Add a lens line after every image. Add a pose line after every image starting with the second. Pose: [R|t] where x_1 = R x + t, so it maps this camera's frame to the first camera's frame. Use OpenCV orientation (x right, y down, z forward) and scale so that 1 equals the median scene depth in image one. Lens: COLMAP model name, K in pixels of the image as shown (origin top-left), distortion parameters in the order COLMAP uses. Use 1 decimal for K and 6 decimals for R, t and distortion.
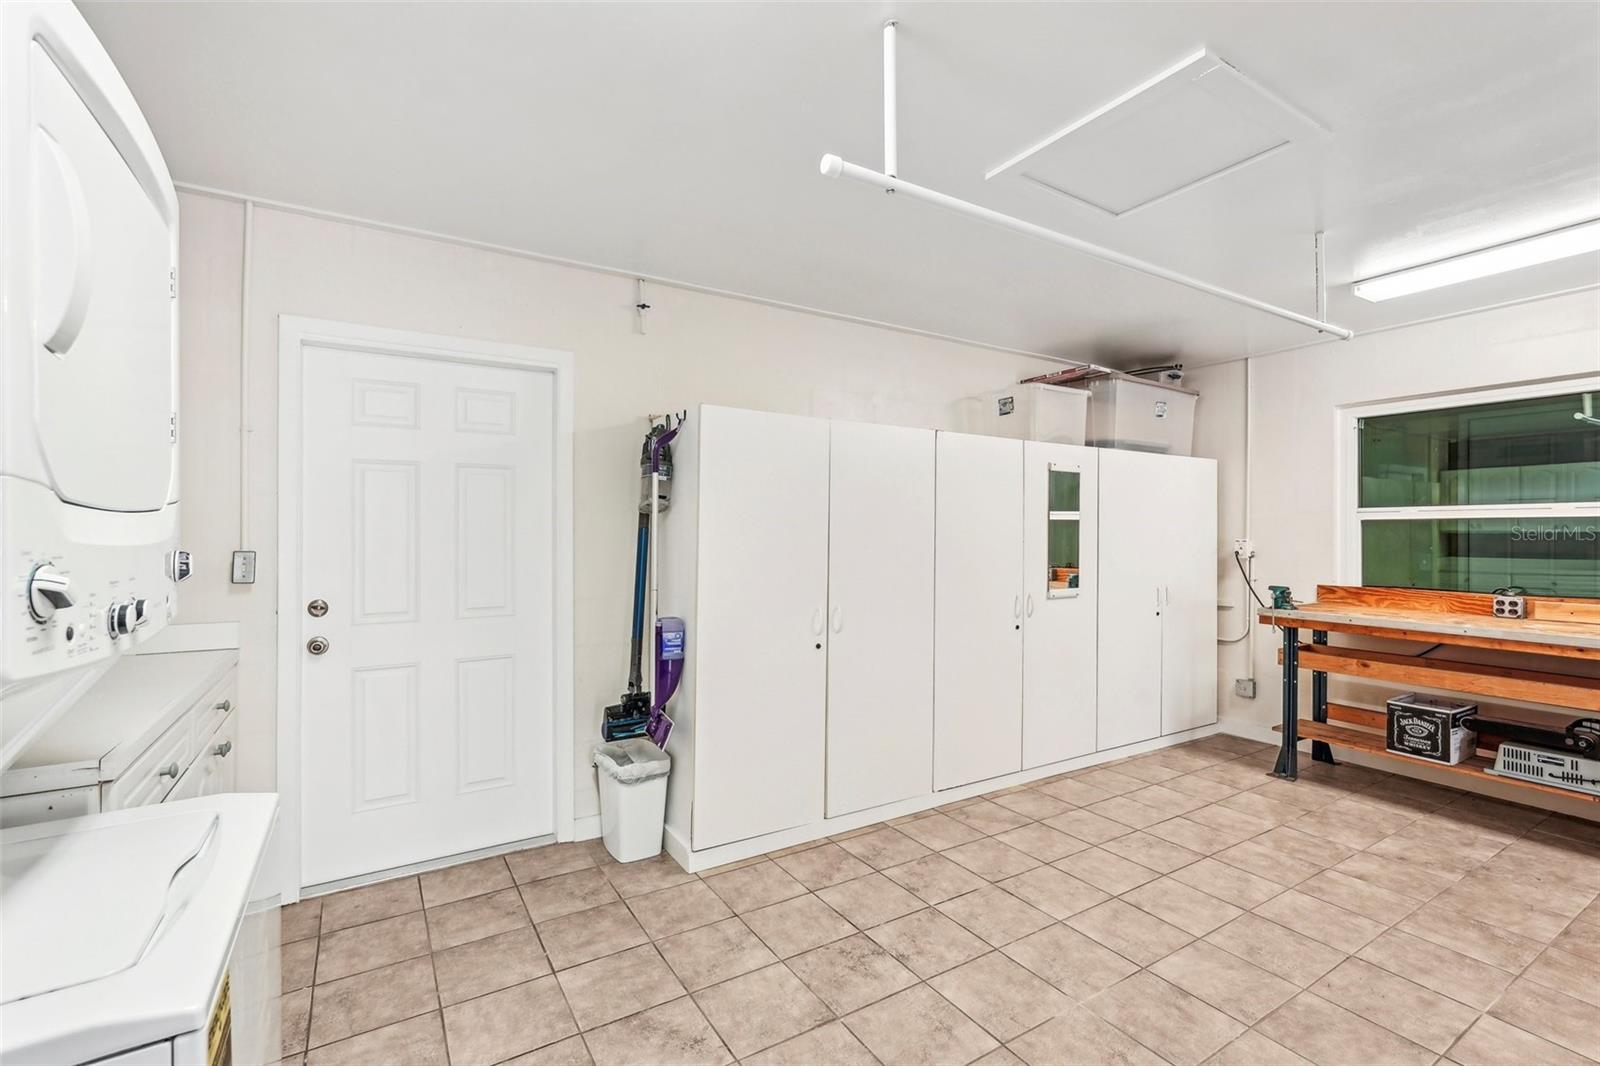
lens RADIAL K [[726.5, 0, 794.4], [0, 726.5, 533.4], [0, 0, 1]] dist [-0.008536, 0.005069]
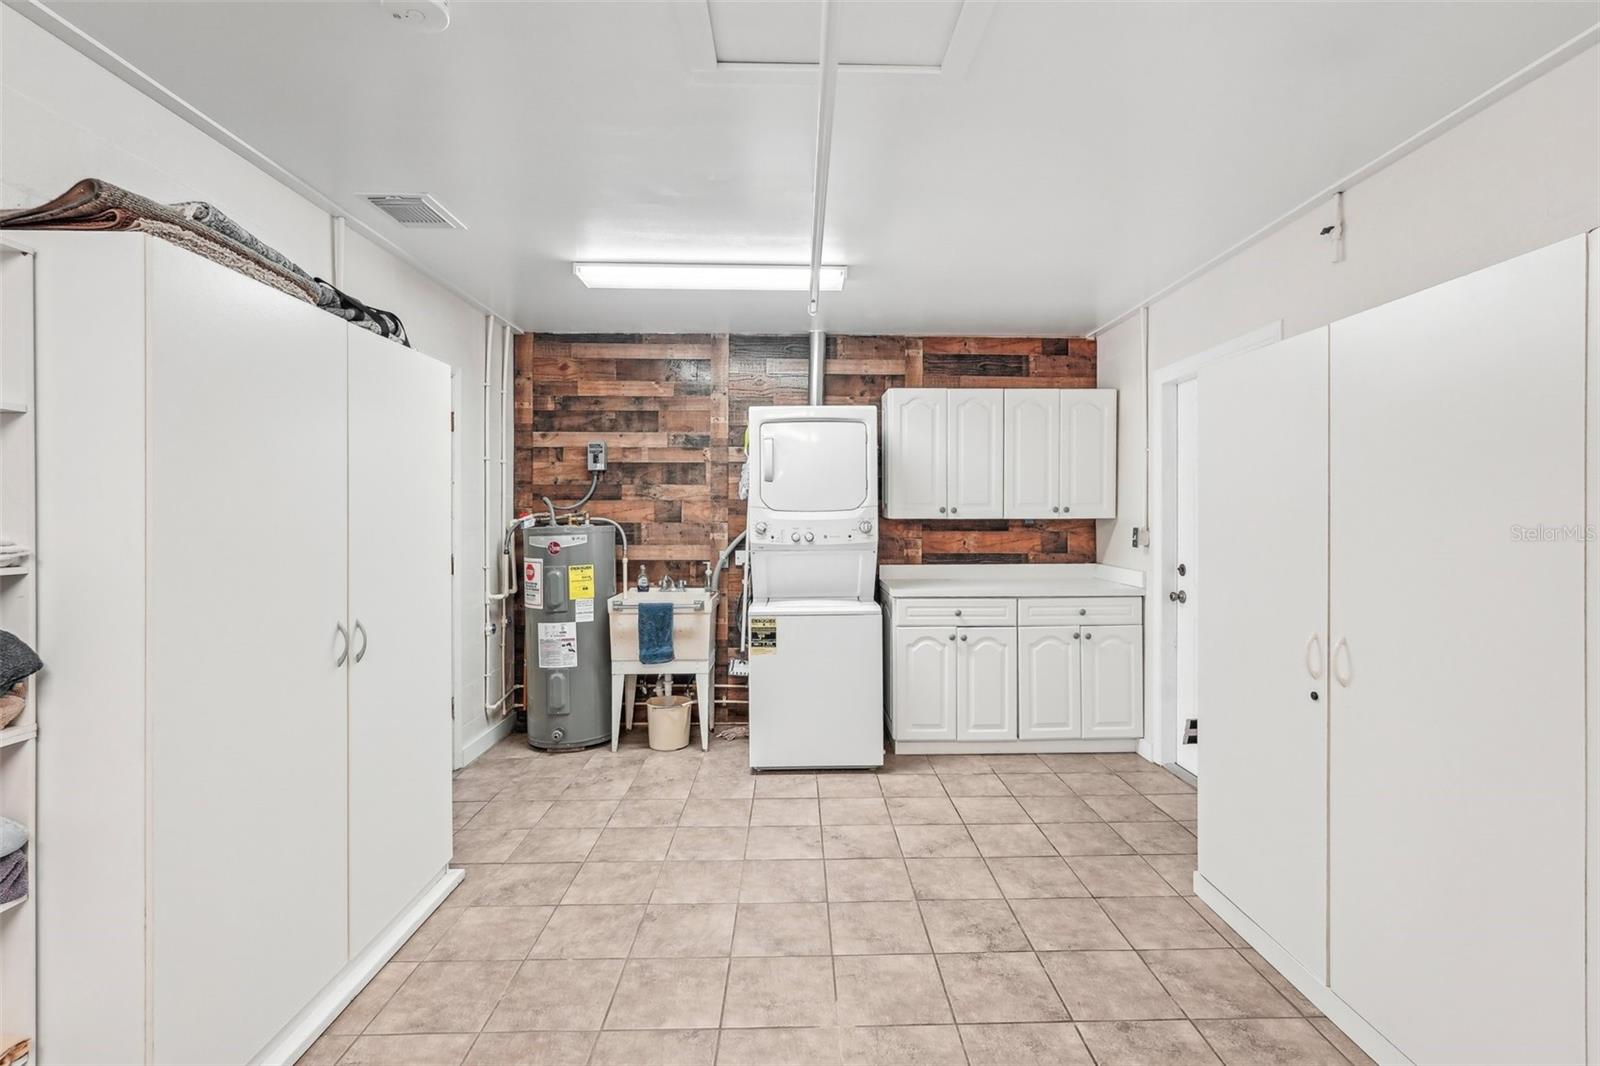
lens RADIAL K [[726.5, 0, 798.7], [0, 726.5, 524.1], [0, 0, 1]] dist [-0.008536, 0.005069]
pose [[-0.523277, 0.007586, -0.852129, 0.693254], [0.002371, 0.999969, 0.007446, 0.002860], [0.852159, 0.001875, -0.523279, 0.831324]]
